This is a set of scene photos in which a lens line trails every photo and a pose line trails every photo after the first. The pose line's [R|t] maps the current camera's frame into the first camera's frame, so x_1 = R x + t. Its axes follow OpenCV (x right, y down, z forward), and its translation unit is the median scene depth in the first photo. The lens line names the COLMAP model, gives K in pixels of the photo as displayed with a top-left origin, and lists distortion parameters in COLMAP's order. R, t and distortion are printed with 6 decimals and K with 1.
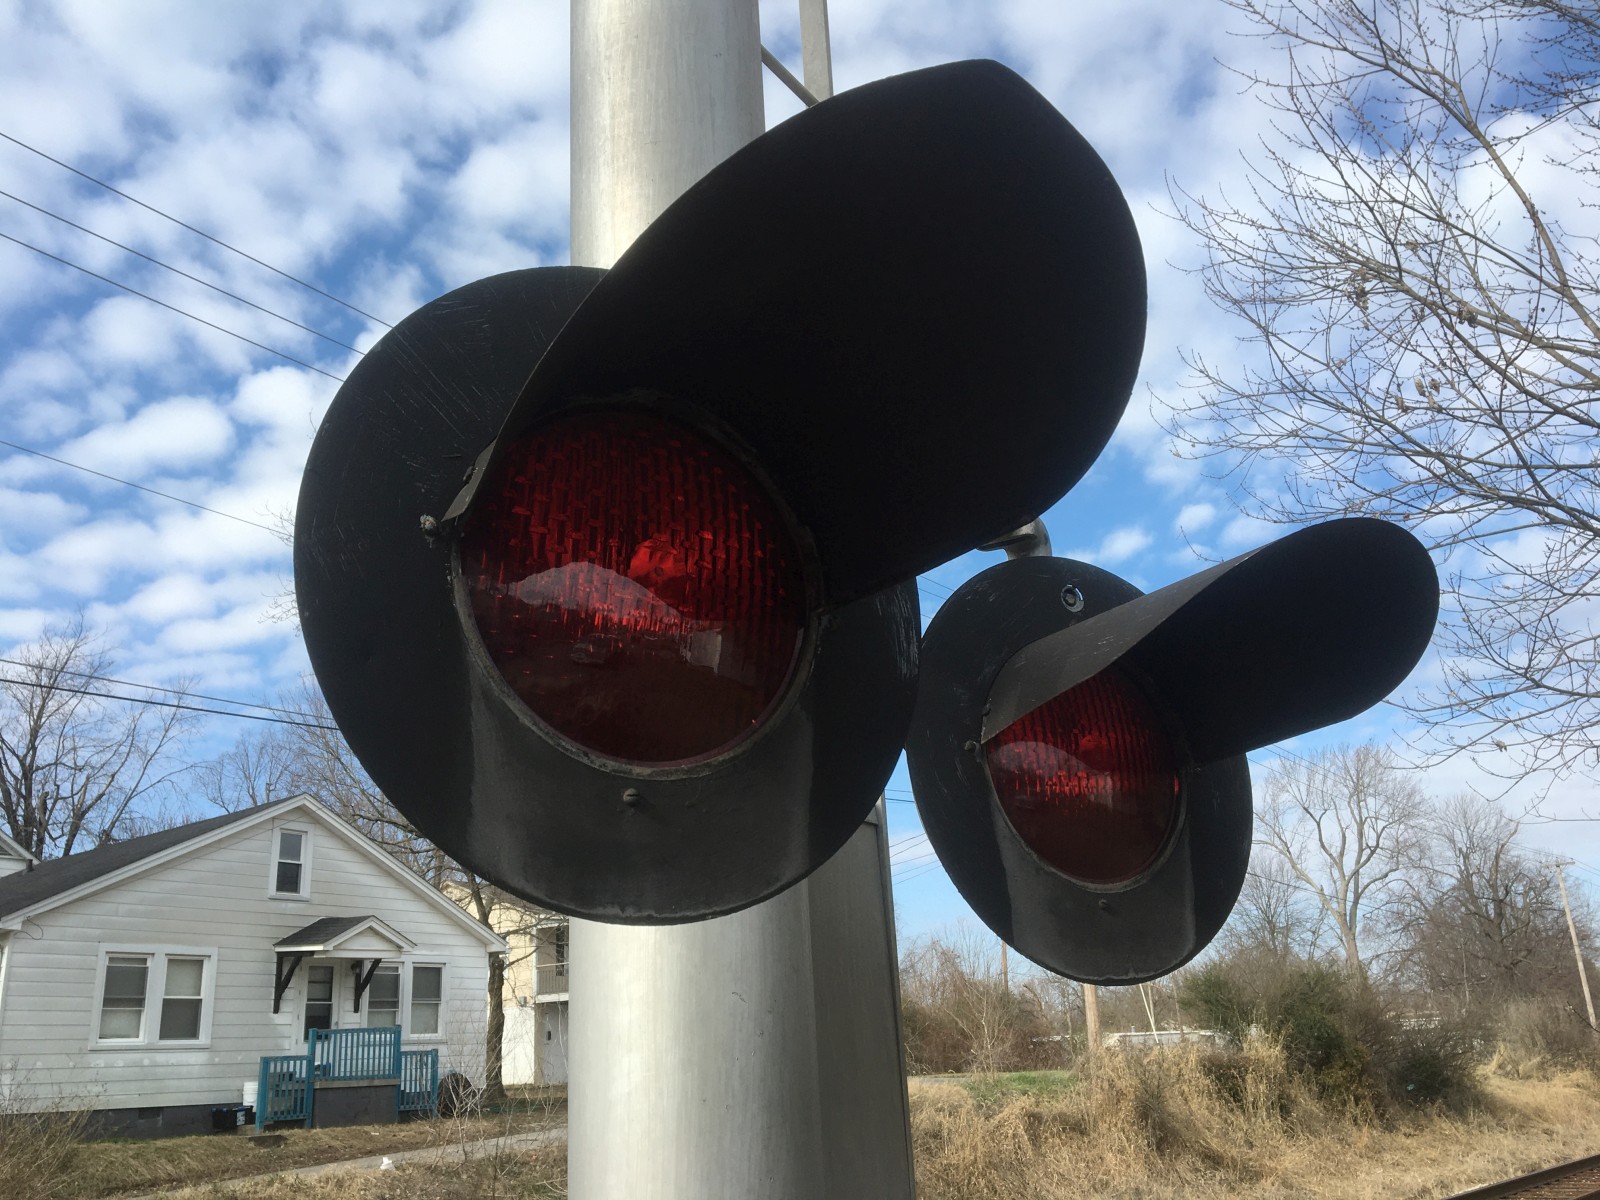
lens RADIAL K [[1362.5, 0, 790.5], [0, 1362.5, 608.4], [0, 0, 1]] dist [0.118336, -0.177736]
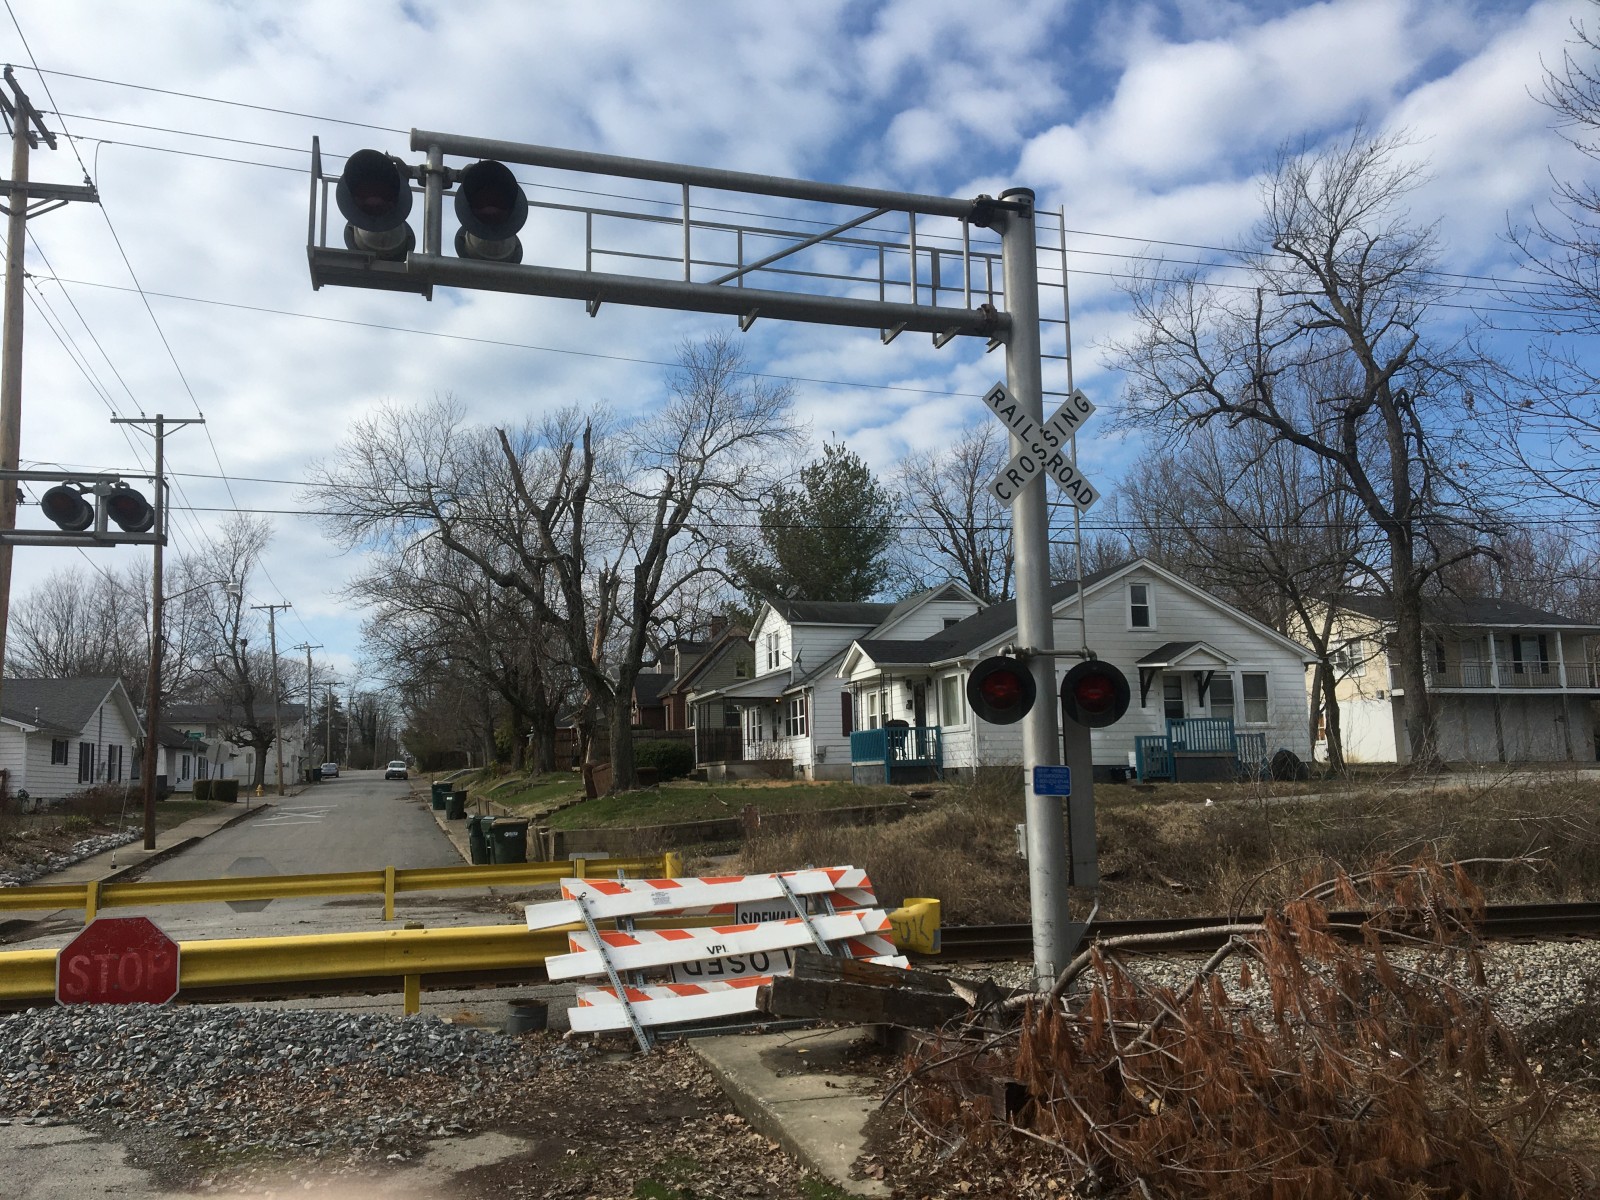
lens RADIAL K [[1375.3, 0, 785.2], [0, 1375.3, 606.6], [0, 0, 1]] dist [0.129016, -0.197698]
pose [[0.799266, -0.048237, -0.599039, 0.199100], [0.177728, 0.971161, 0.158932, -0.106138], [0.574097, -0.233495, 0.784789, -0.324488]]
